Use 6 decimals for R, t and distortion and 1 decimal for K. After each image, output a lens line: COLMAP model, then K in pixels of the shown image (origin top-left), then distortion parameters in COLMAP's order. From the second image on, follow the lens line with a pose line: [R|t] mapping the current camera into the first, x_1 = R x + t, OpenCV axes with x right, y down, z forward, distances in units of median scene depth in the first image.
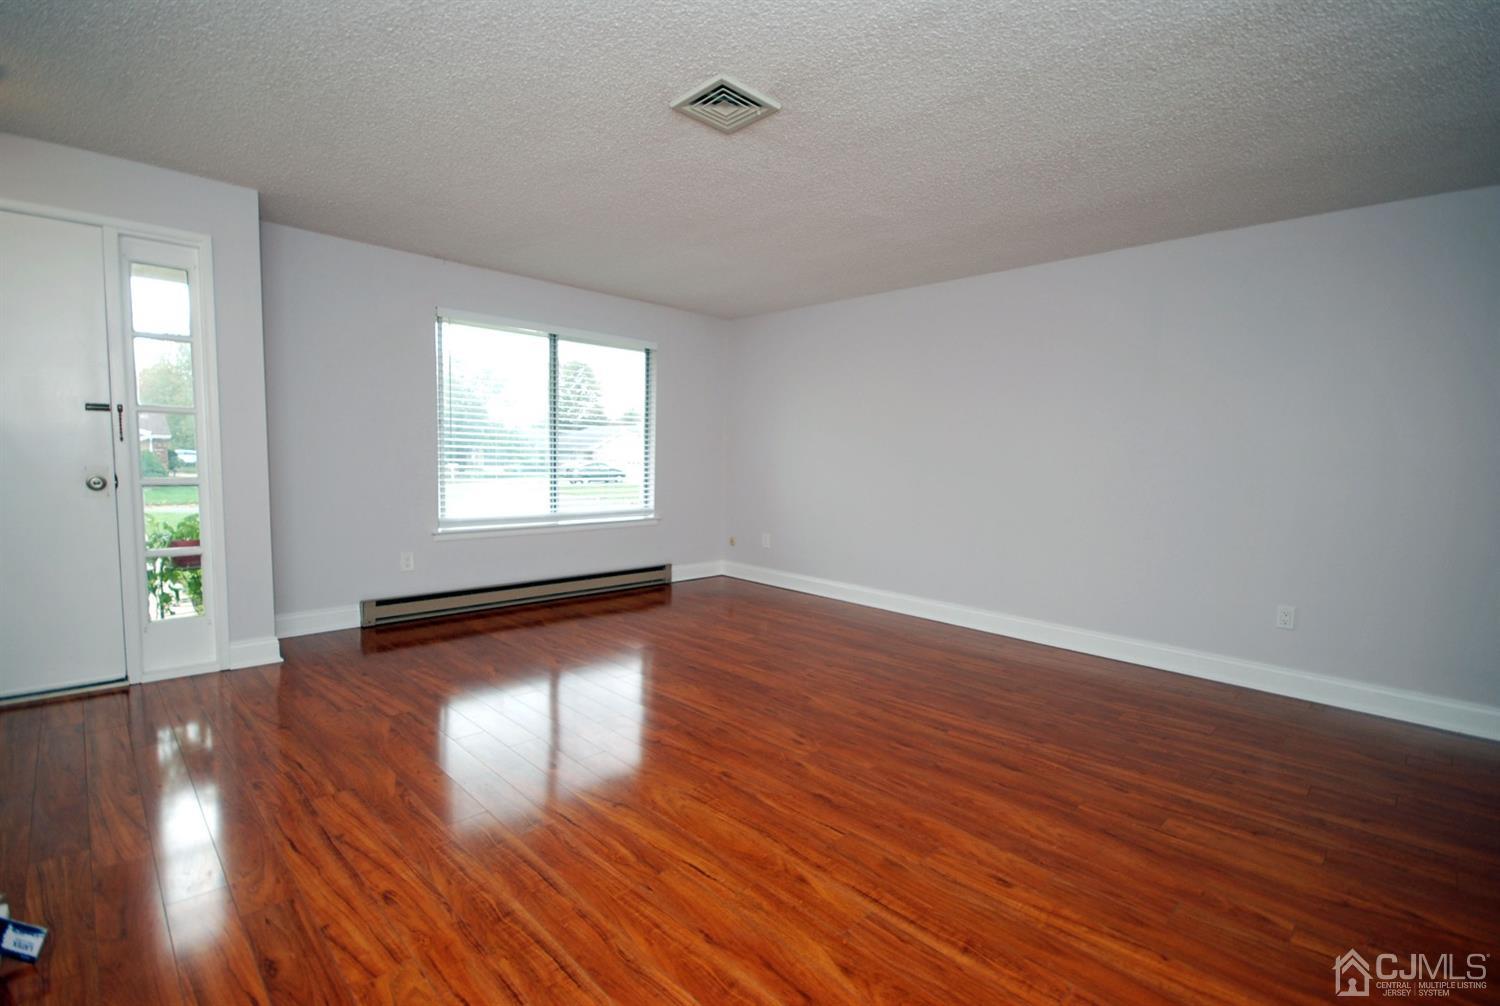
lens RADIAL K [[690.0, 0, 752.6], [0, 690.0, 507.6], [0, 0, 1]] dist [0.002938, 0.007552]
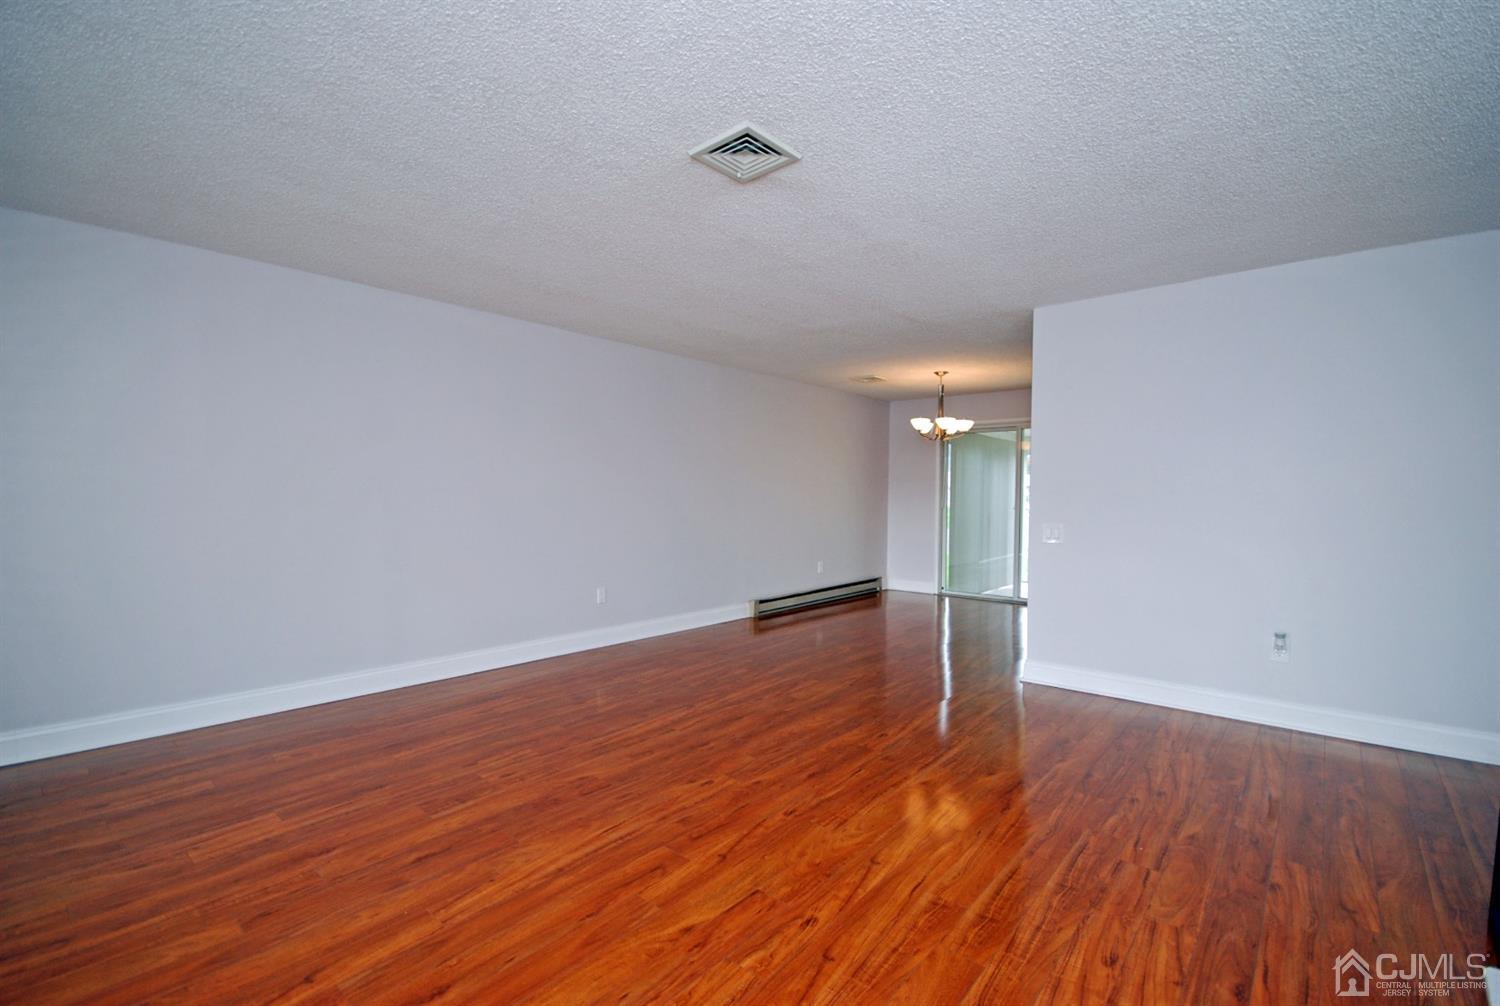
lens RADIAL K [[690.7, 0, 756.2], [0, 690.7, 482.3], [0, 0, 1]] dist [0.000391, -0.000636]
pose [[-0.105539, -0.008496, 0.994379, -1.058571], [0.064716, 0.997785, 0.015394, -0.119108], [-0.992307, 0.065977, -0.104756, 1.143998]]
